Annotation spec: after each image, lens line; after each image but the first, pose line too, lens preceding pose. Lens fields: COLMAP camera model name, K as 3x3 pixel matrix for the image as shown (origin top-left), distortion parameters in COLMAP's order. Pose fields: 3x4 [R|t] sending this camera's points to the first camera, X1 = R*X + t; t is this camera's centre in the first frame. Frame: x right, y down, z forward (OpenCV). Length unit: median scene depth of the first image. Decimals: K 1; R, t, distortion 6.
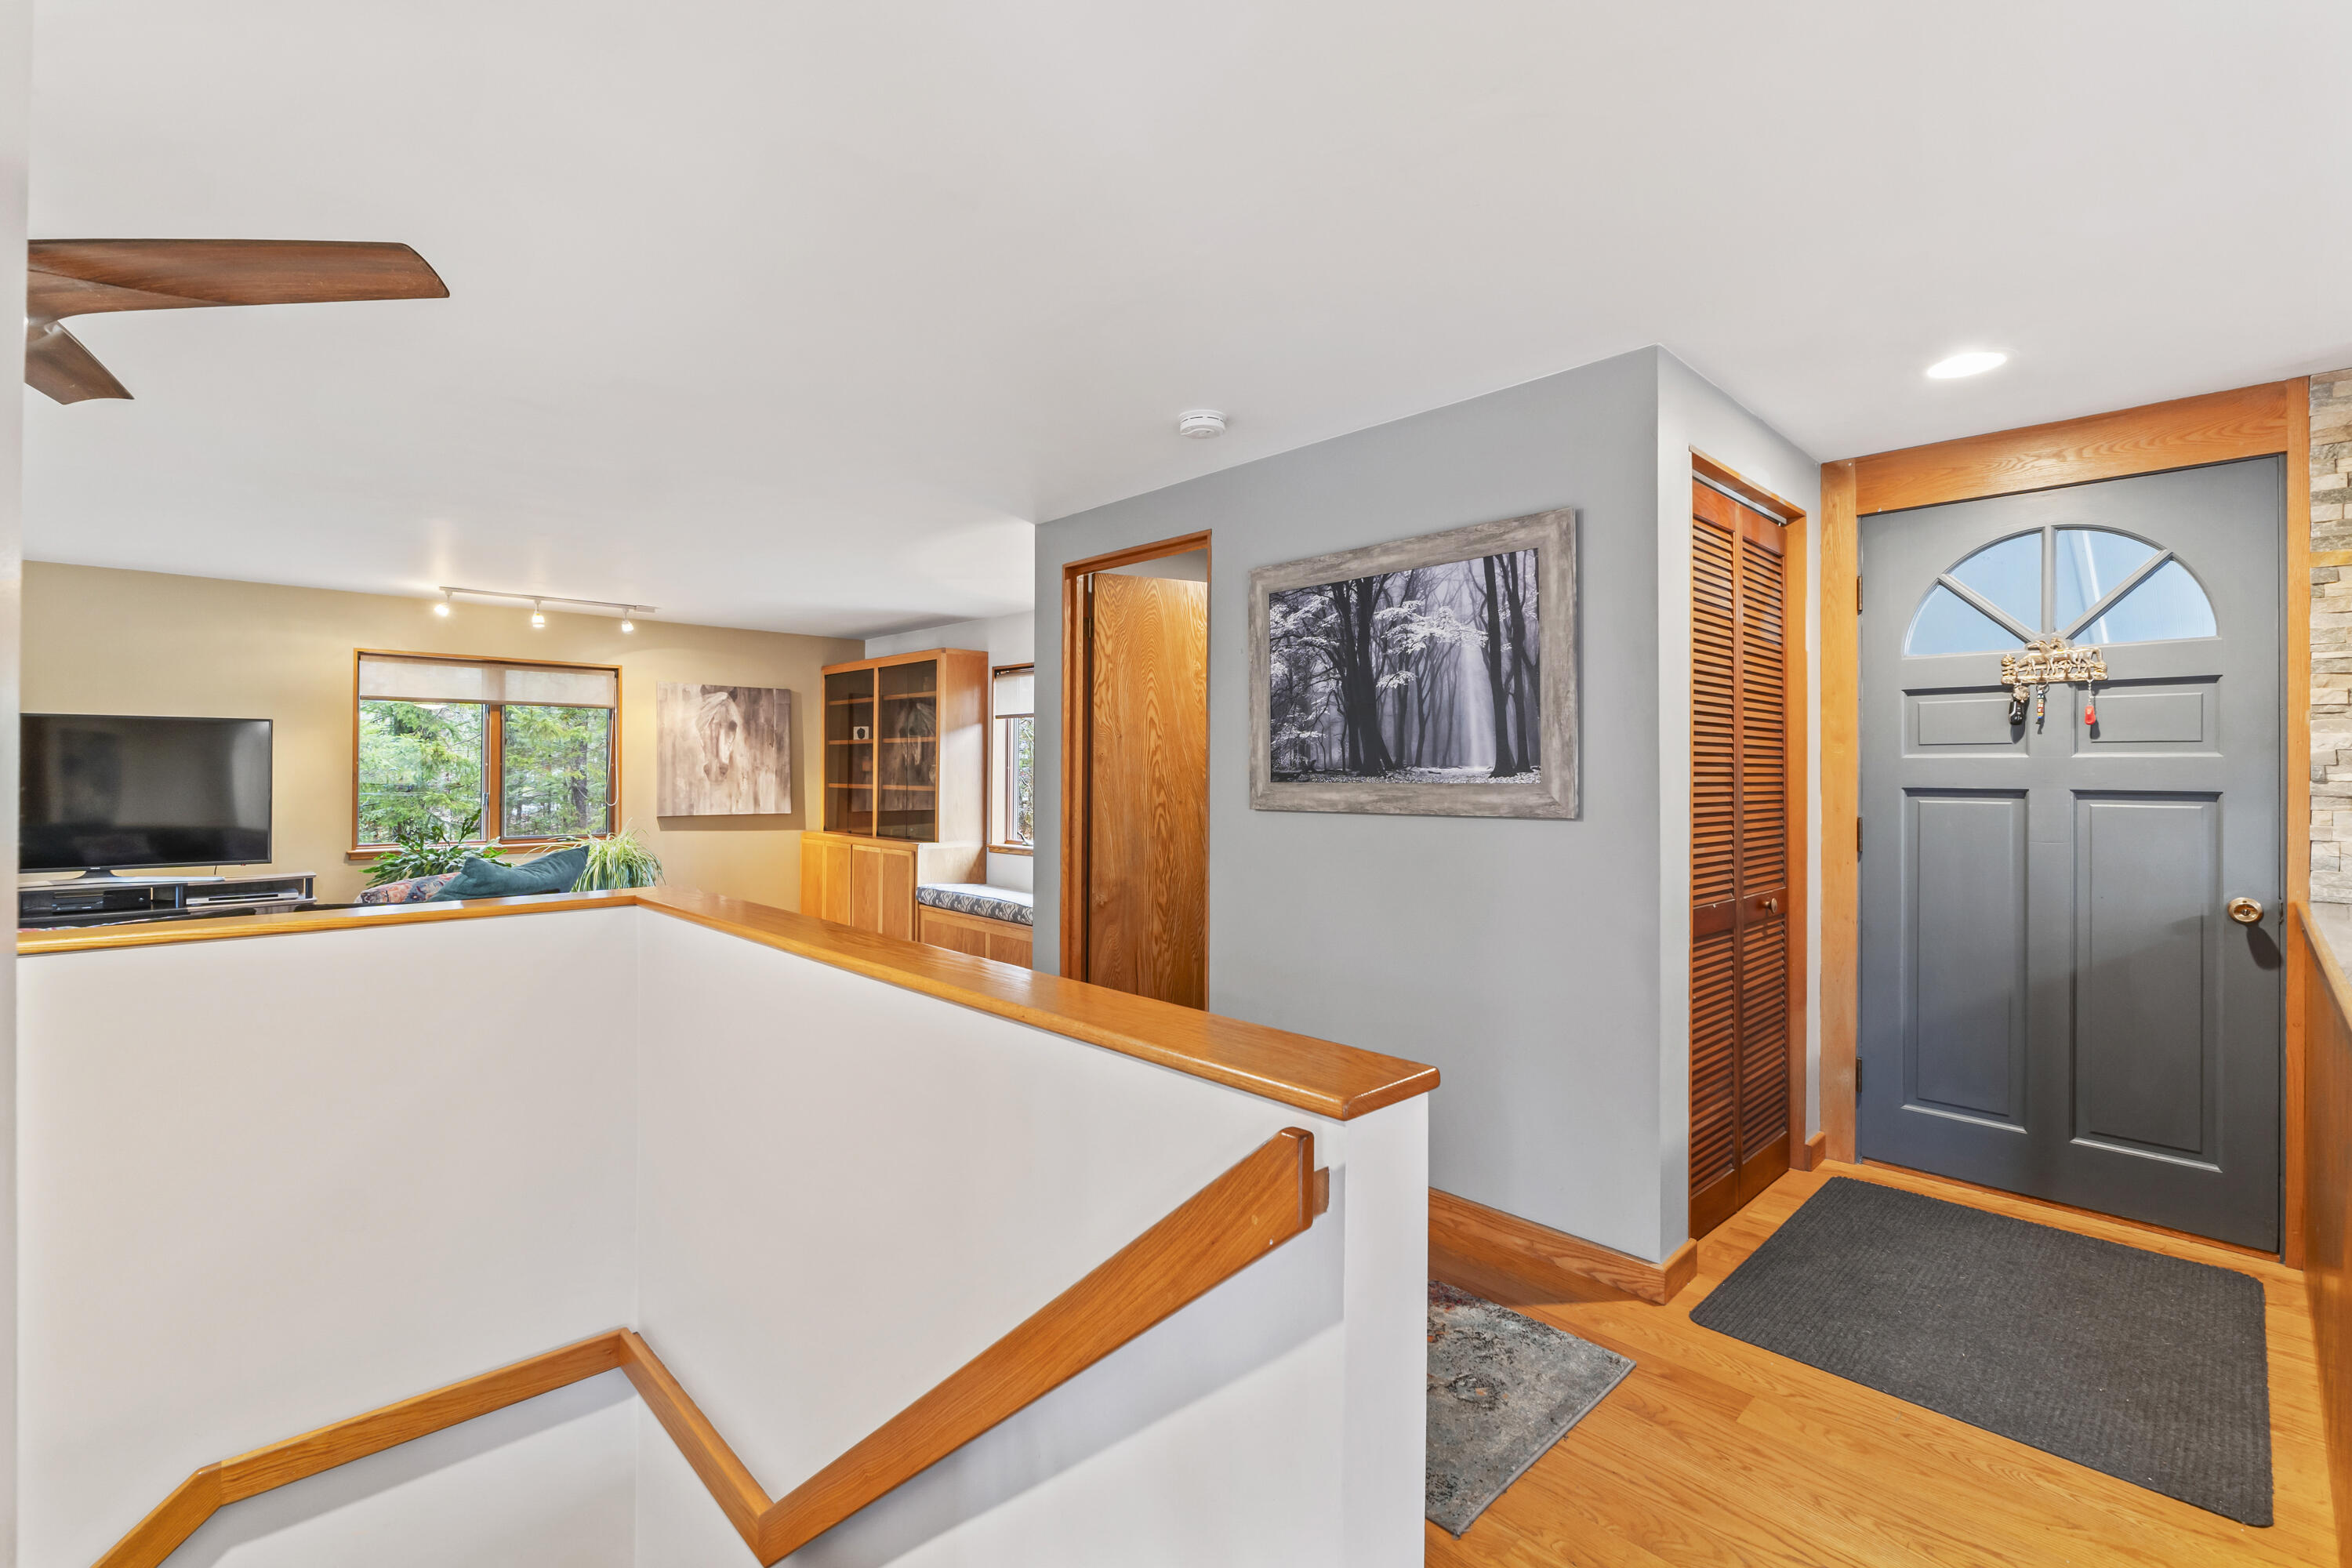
lens RADIAL K [[1039.2, 0, 1180.3], [0, 1039.2, 767.3], [0, 0, 1]] dist [-0.004326, -0.000606]
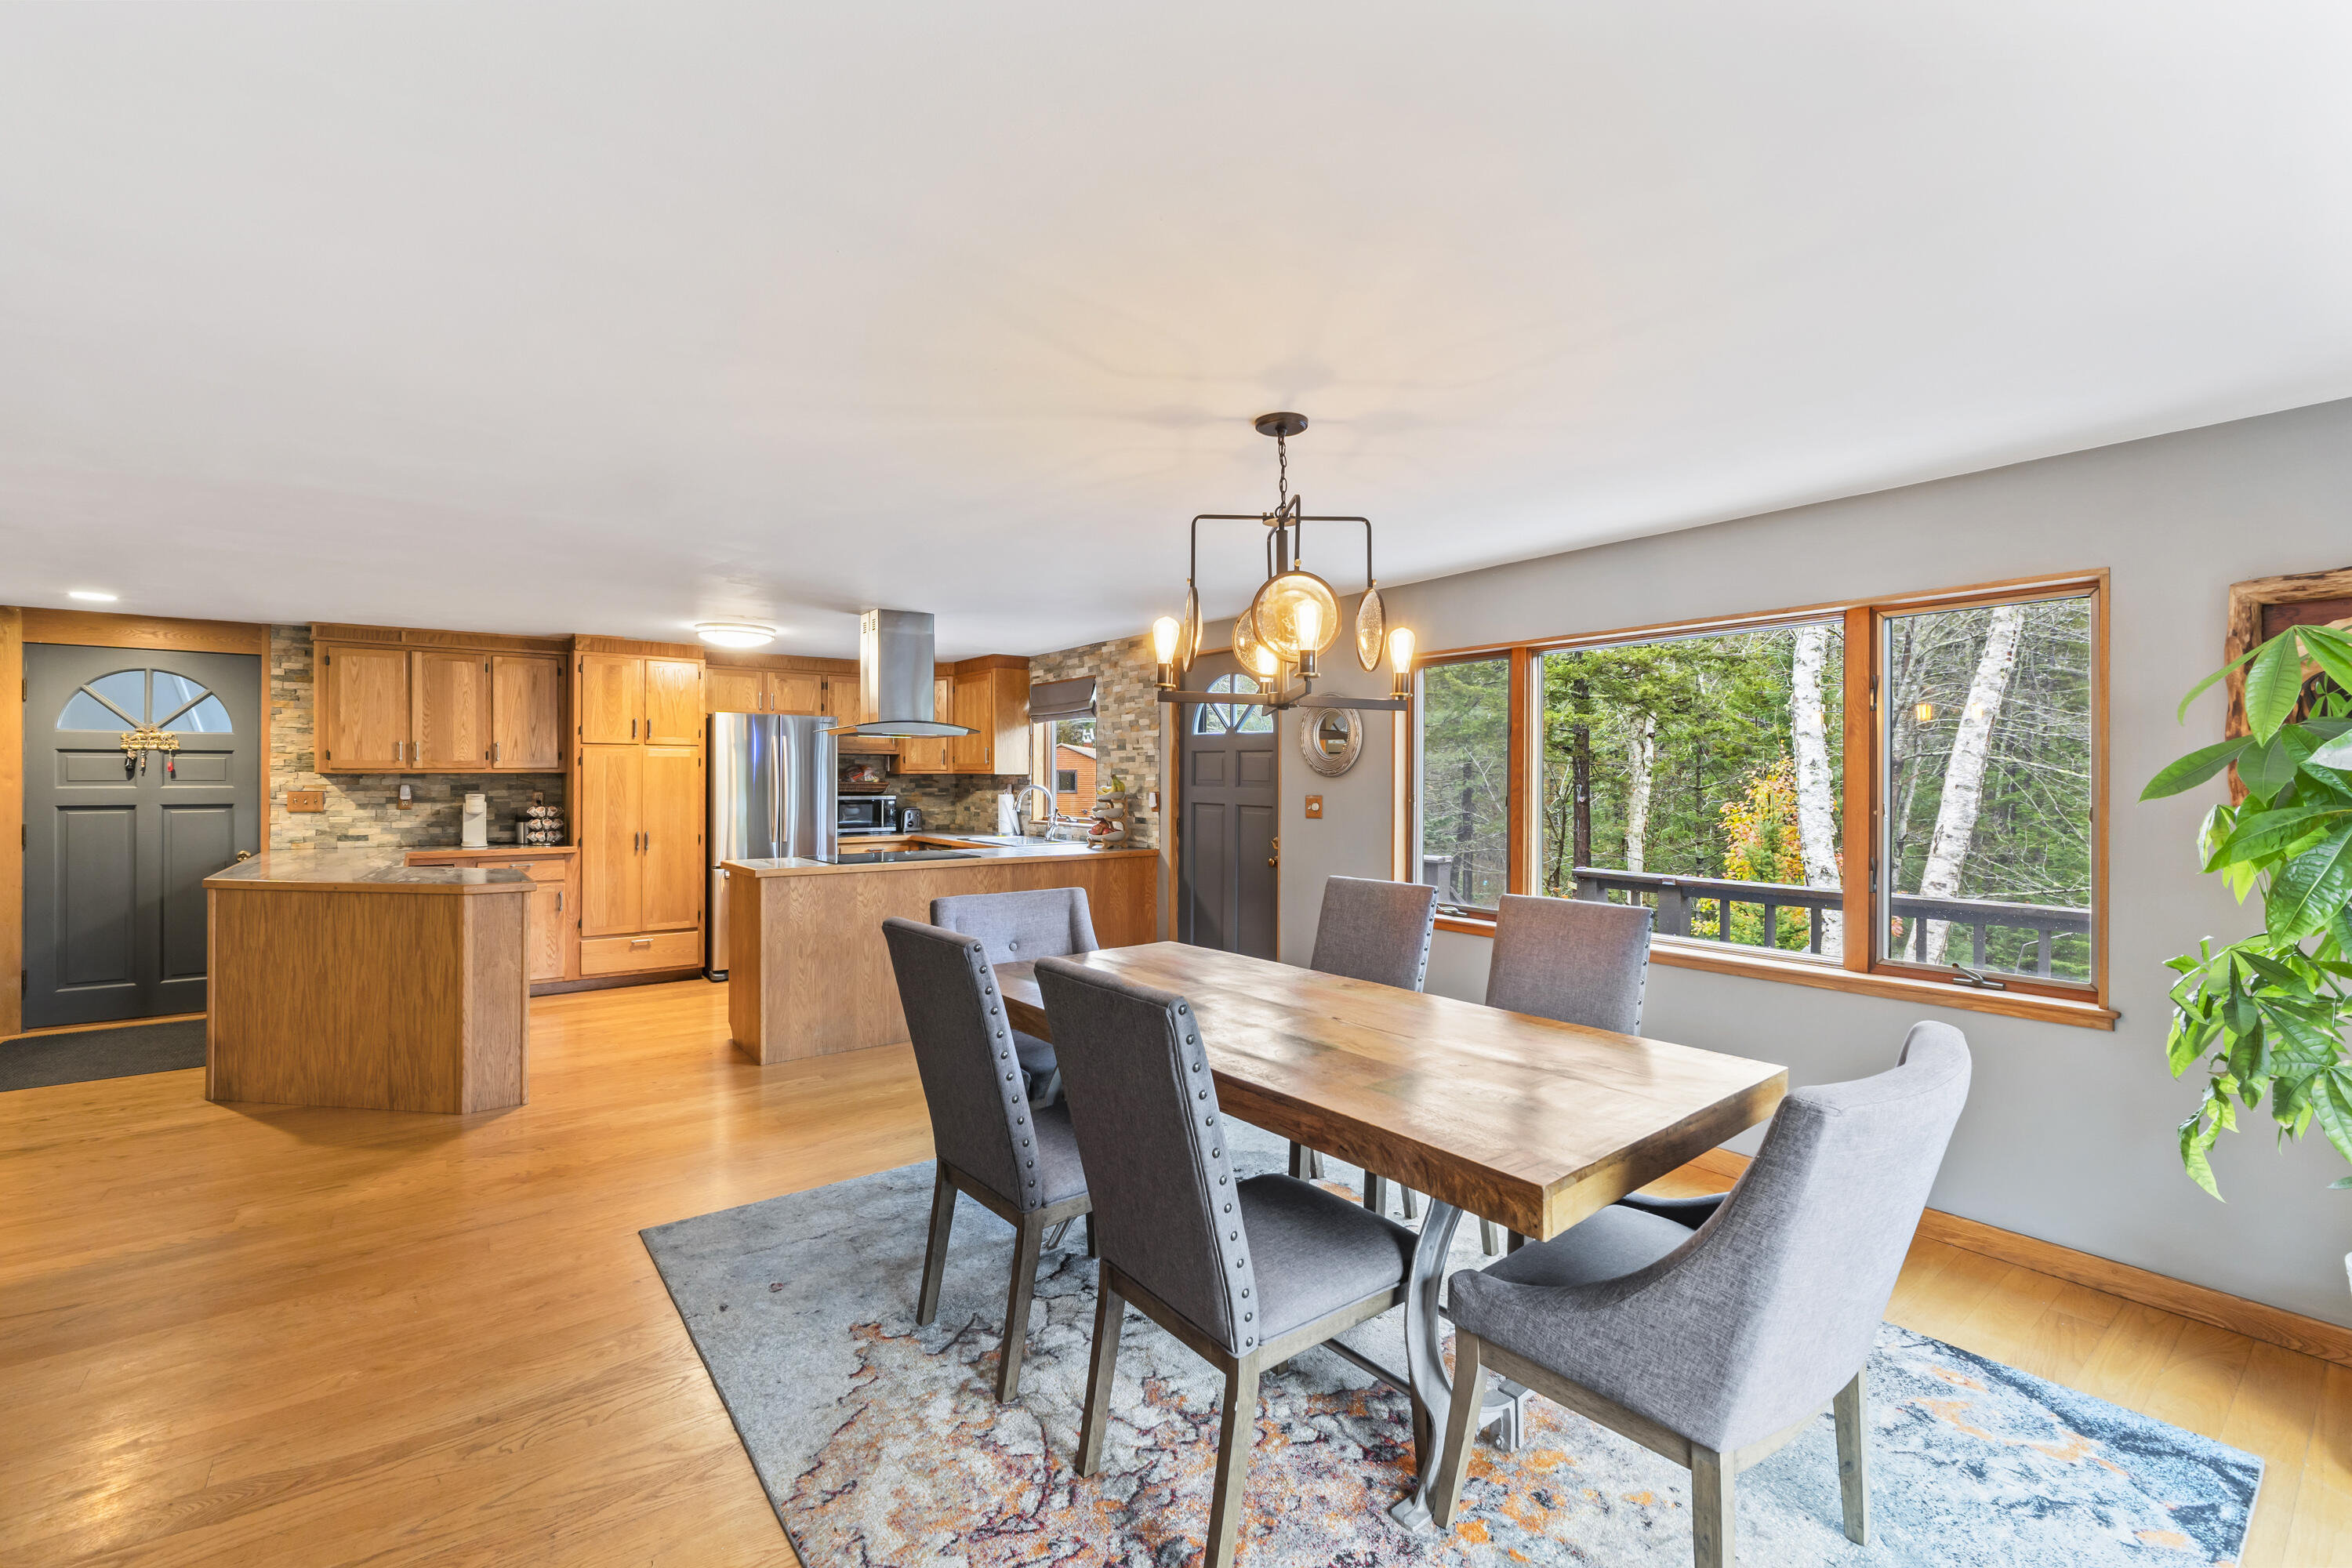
lens RADIAL K [[1005.3, 0, 1170.2], [0, 1005.3, 774.2], [0, 0, 1]] dist [-0.003462, -0.000533]
pose [[0.121414, -0.001941, 0.992600, -0.362702], [-0.003625, 0.999991, 0.002399, -0.021679], [-0.992595, -0.003889, 0.121406, -0.517835]]
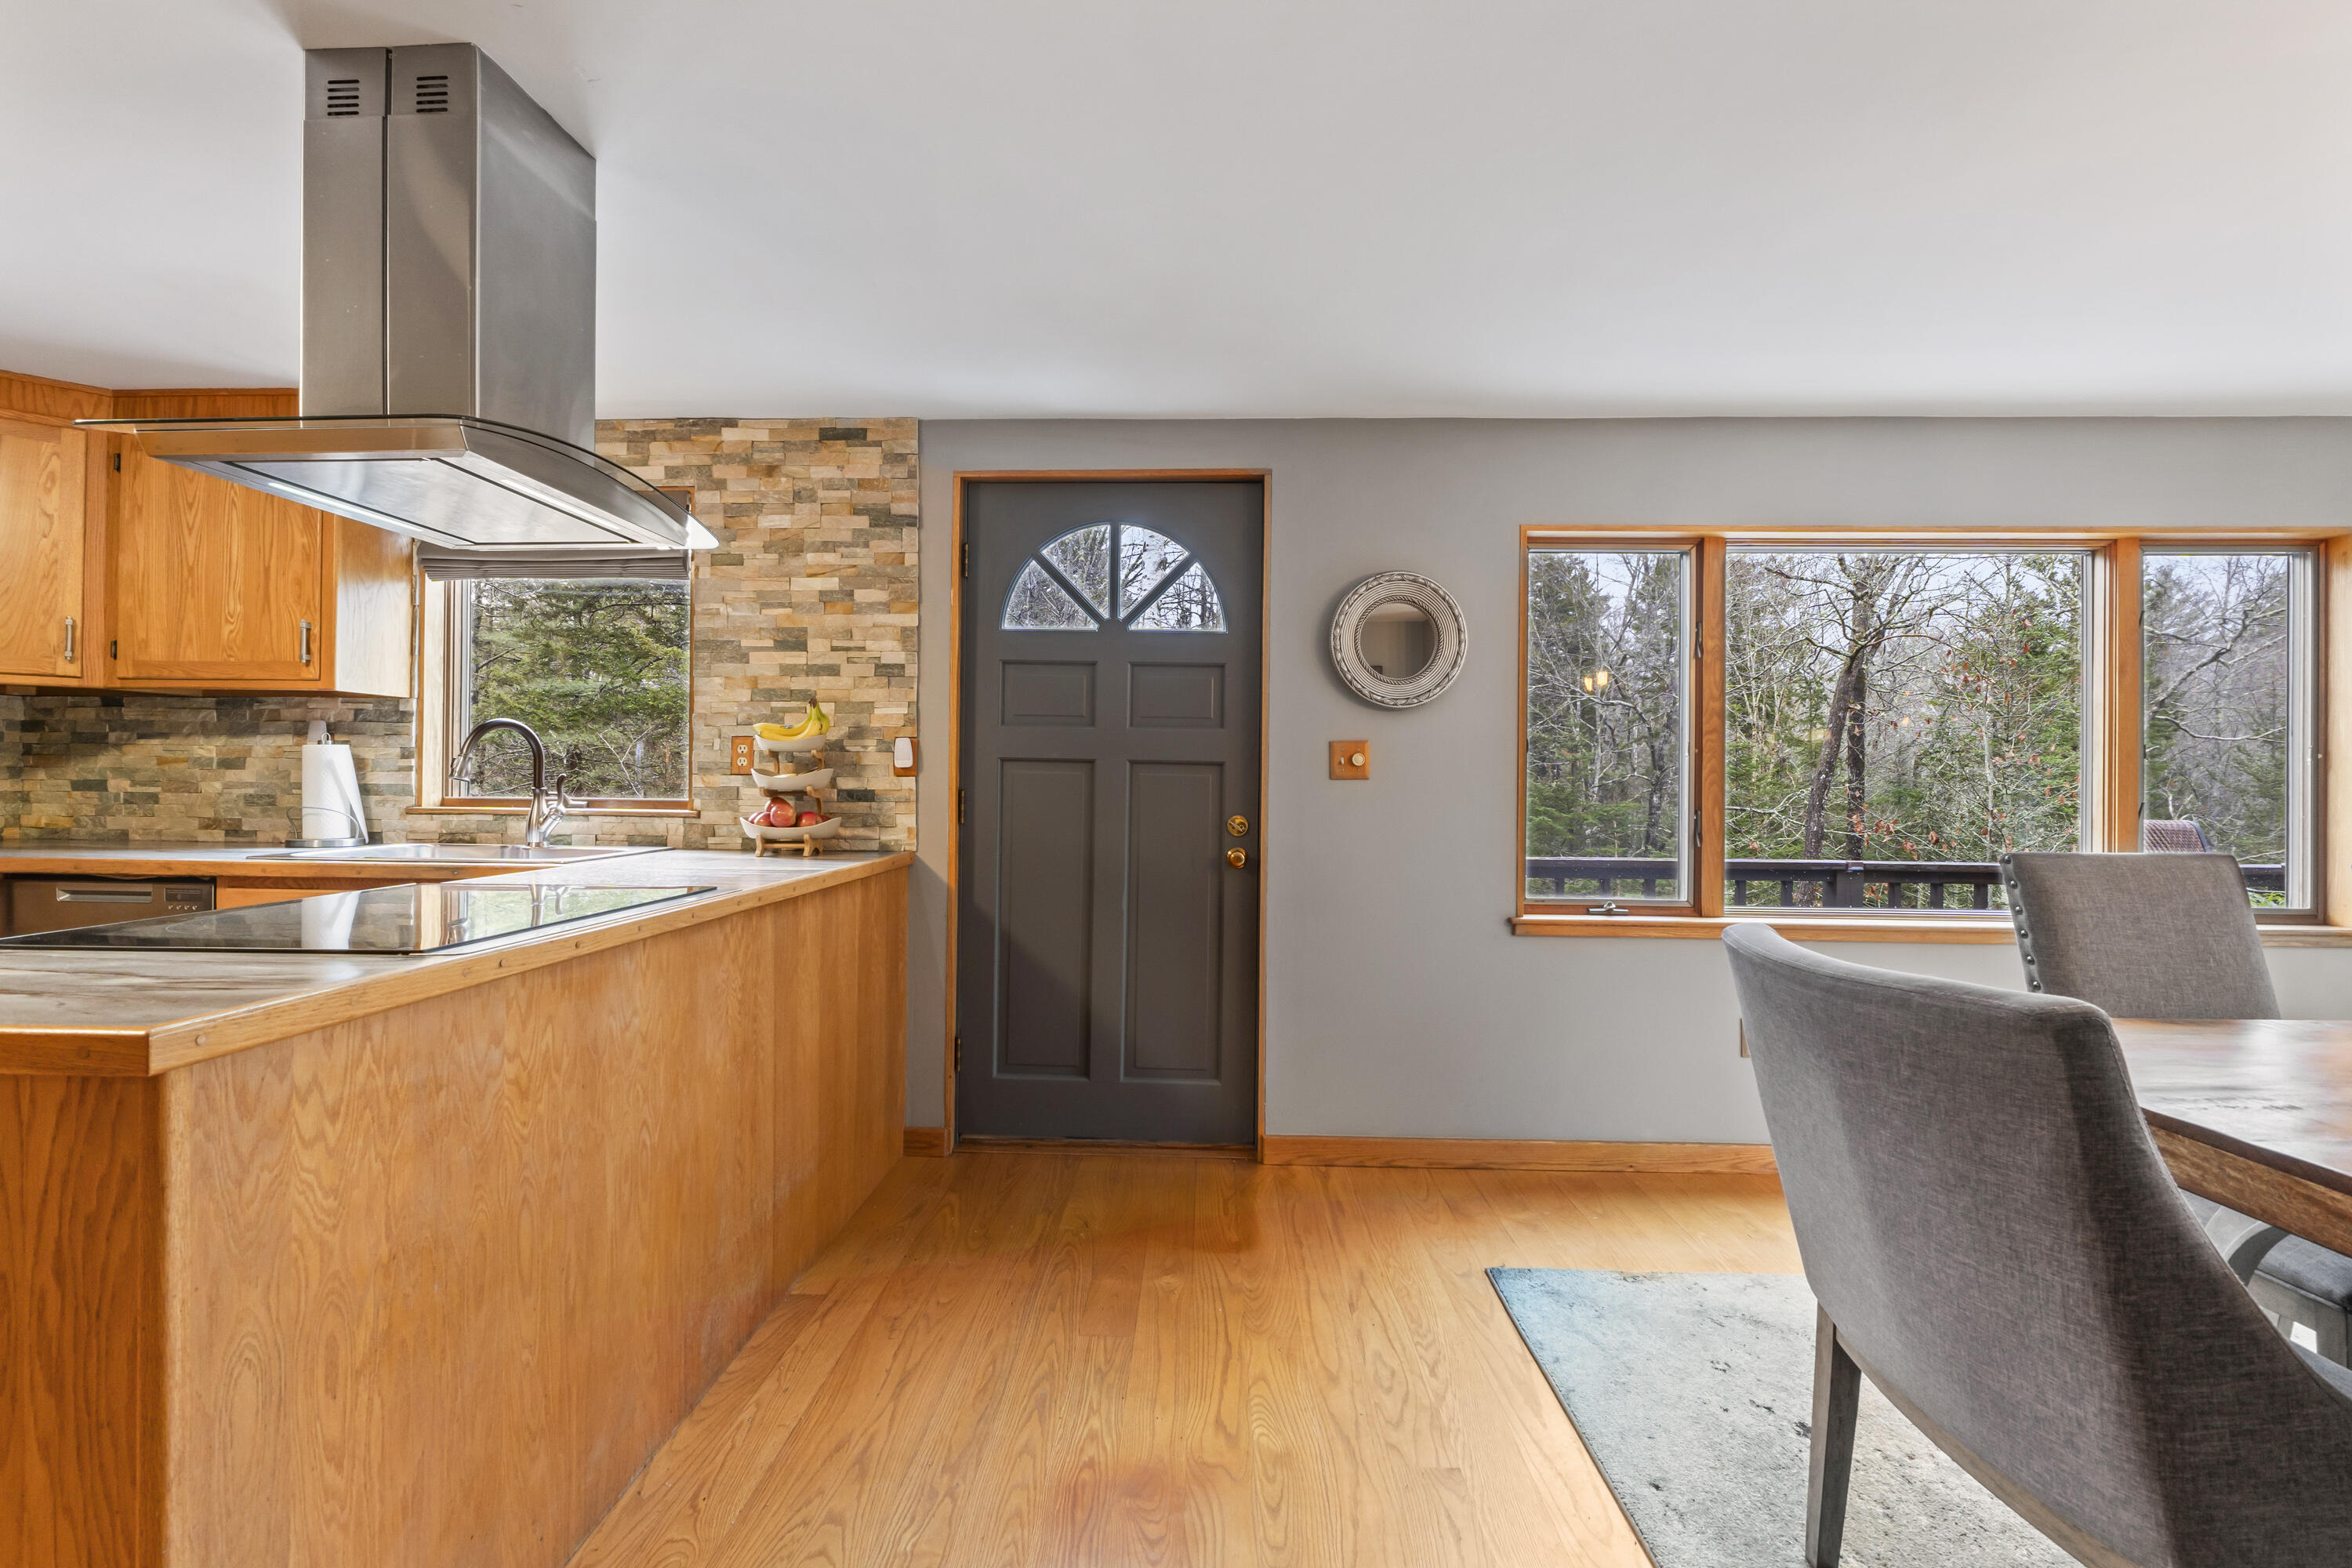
lens RADIAL K [[1059.1, 0, 1170.8], [0, 1059.1, 775.9], [0, 0, 1]] dist [-0.007304, 0.000038]
pose [[-0.696574, -0.007959, 0.717441, 0.134290], [-0.014096, 0.999897, -0.002594, 0.015504], [-0.717347, -0.011920, -0.696614, -0.127731]]
